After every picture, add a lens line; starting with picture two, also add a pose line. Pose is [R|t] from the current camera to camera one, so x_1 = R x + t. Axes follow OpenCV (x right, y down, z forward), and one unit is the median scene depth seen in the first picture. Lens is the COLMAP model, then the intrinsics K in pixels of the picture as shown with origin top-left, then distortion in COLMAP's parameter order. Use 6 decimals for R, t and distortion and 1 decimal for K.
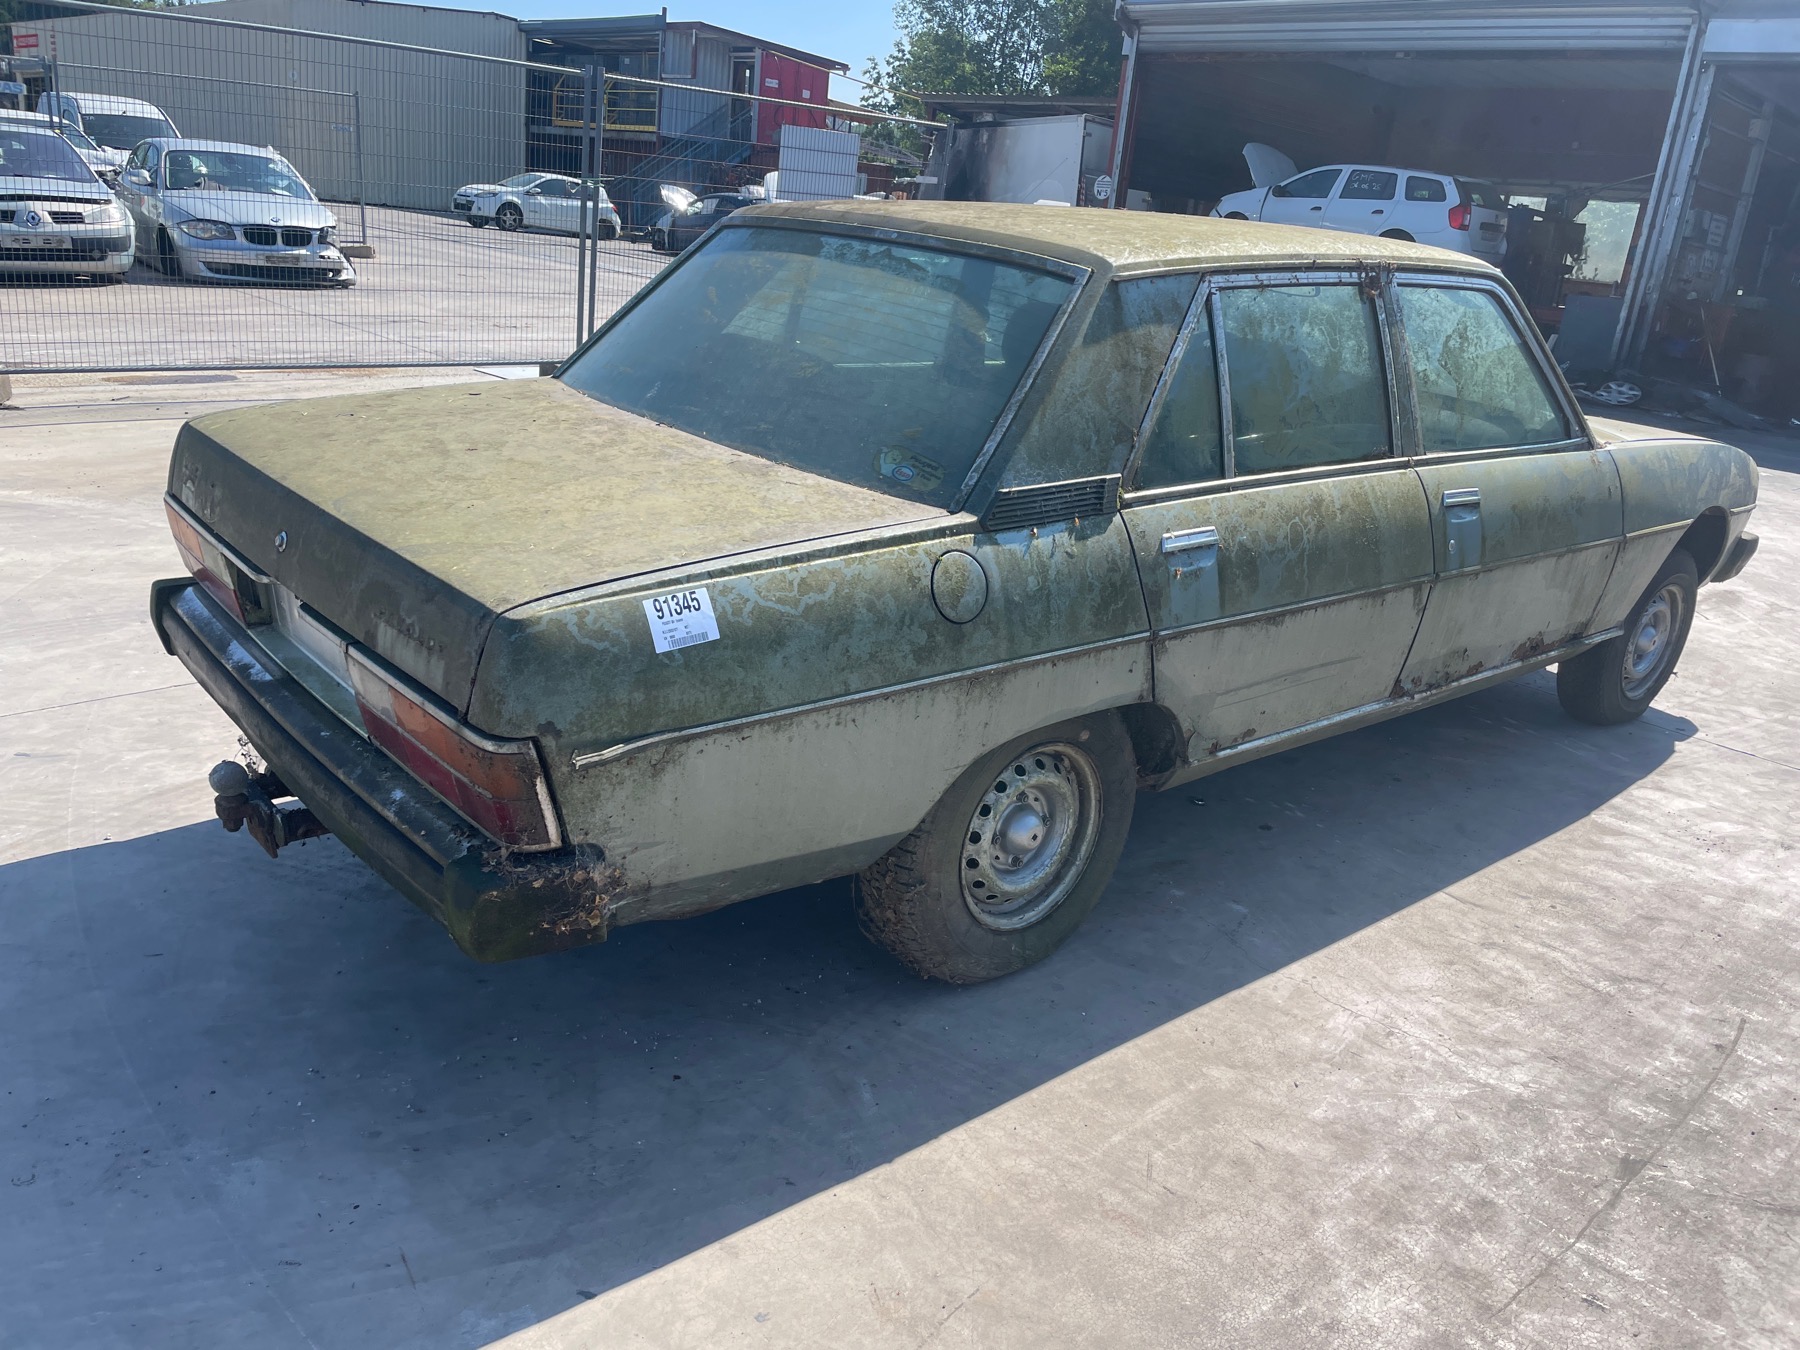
lens RADIAL K [[1379.0, 0, 907.7], [0, 1379.0, 683.2], [0, 0, 1]] dist [0.051528, -0.076900]
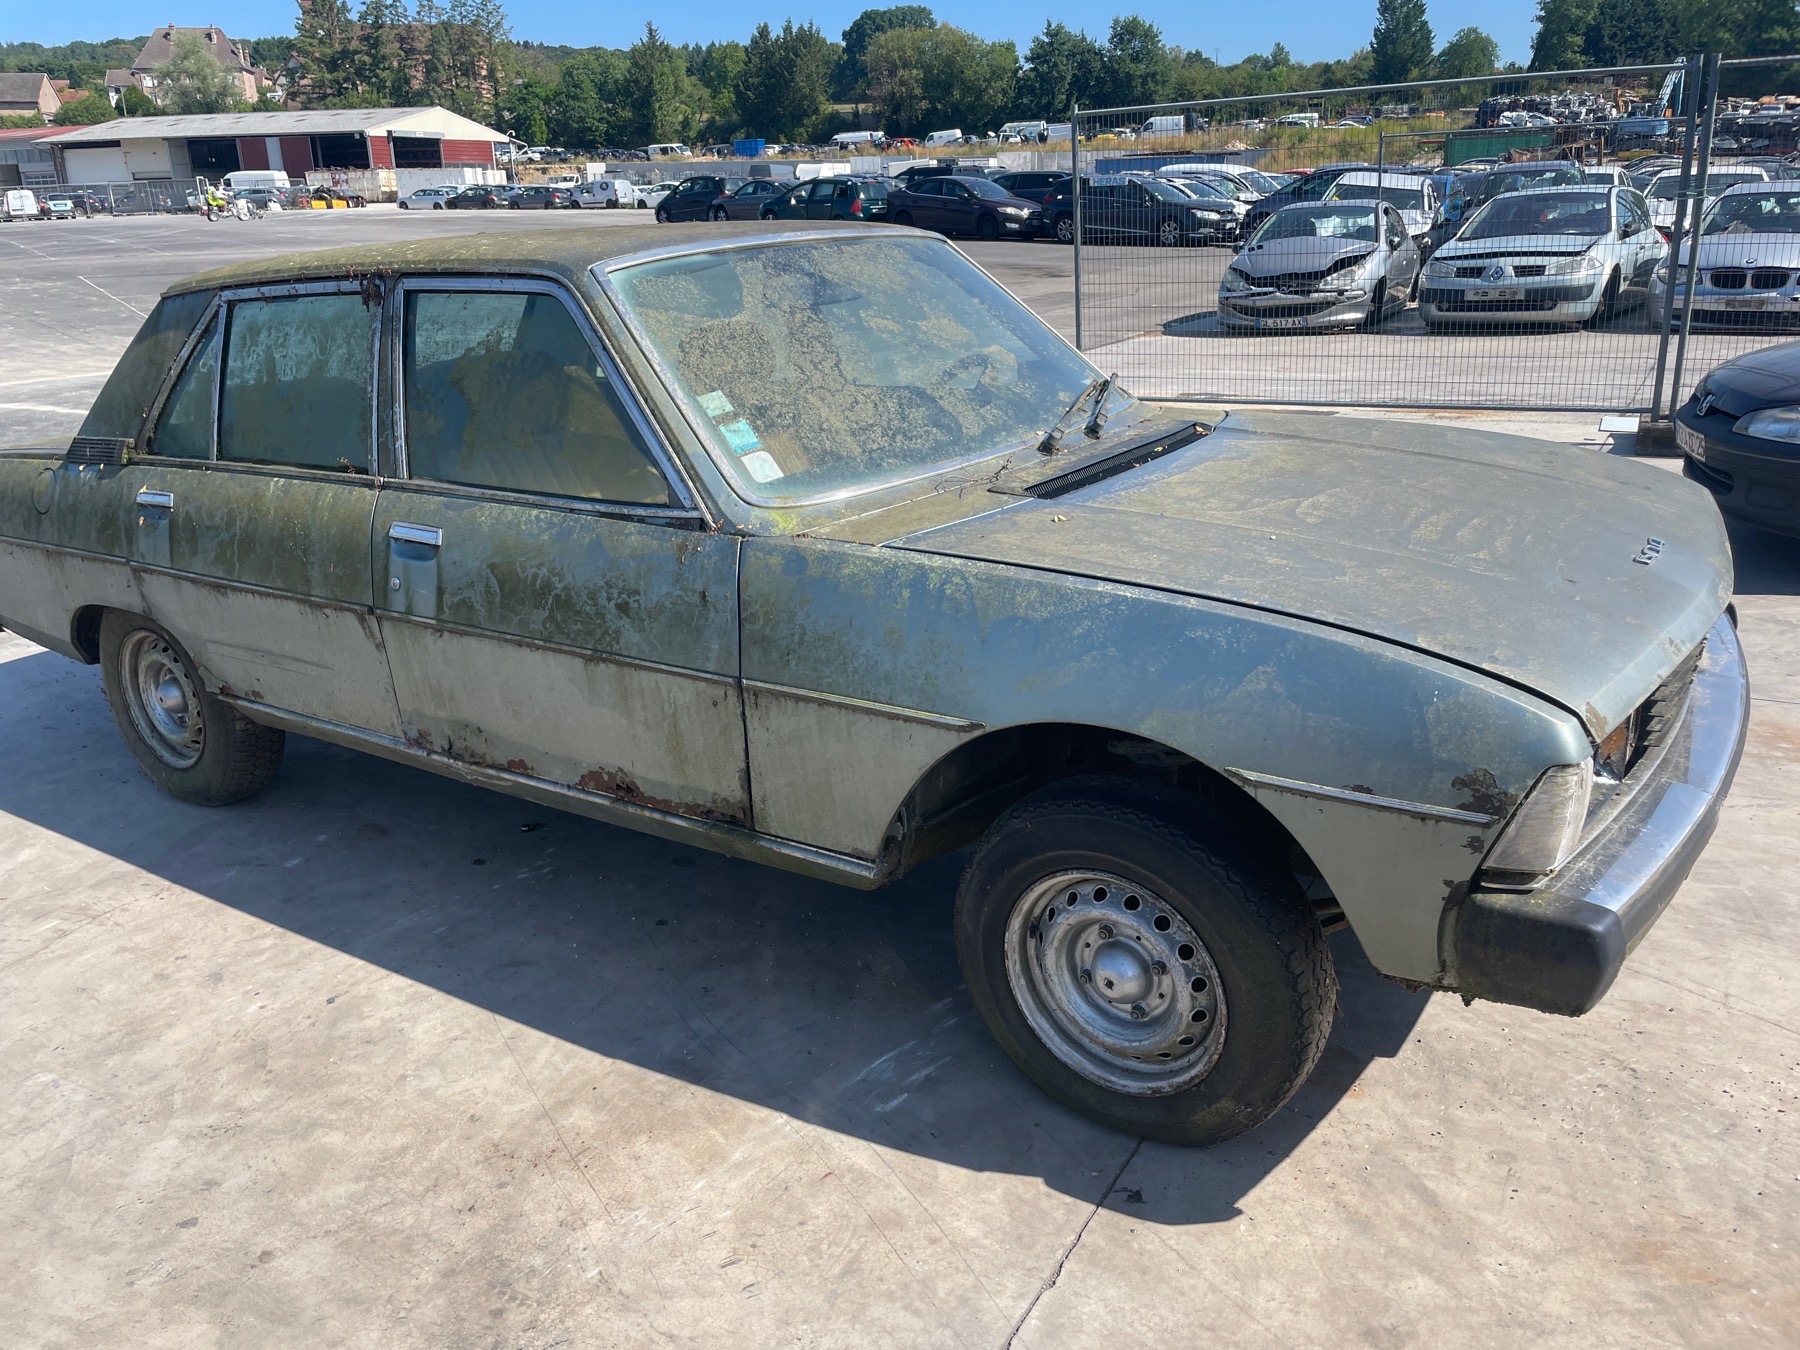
lens RADIAL K [[1379.0, 0, 908.3], [0, 1379.0, 672.2], [0, 0, 1]] dist [0.051528, -0.076900]
pose [[0.259369, 0.216002, -0.941313, 0.381168], [-0.259805, 0.954344, 0.147406, -0.075143], [0.930177, 0.206325, 0.303646, 0.303460]]
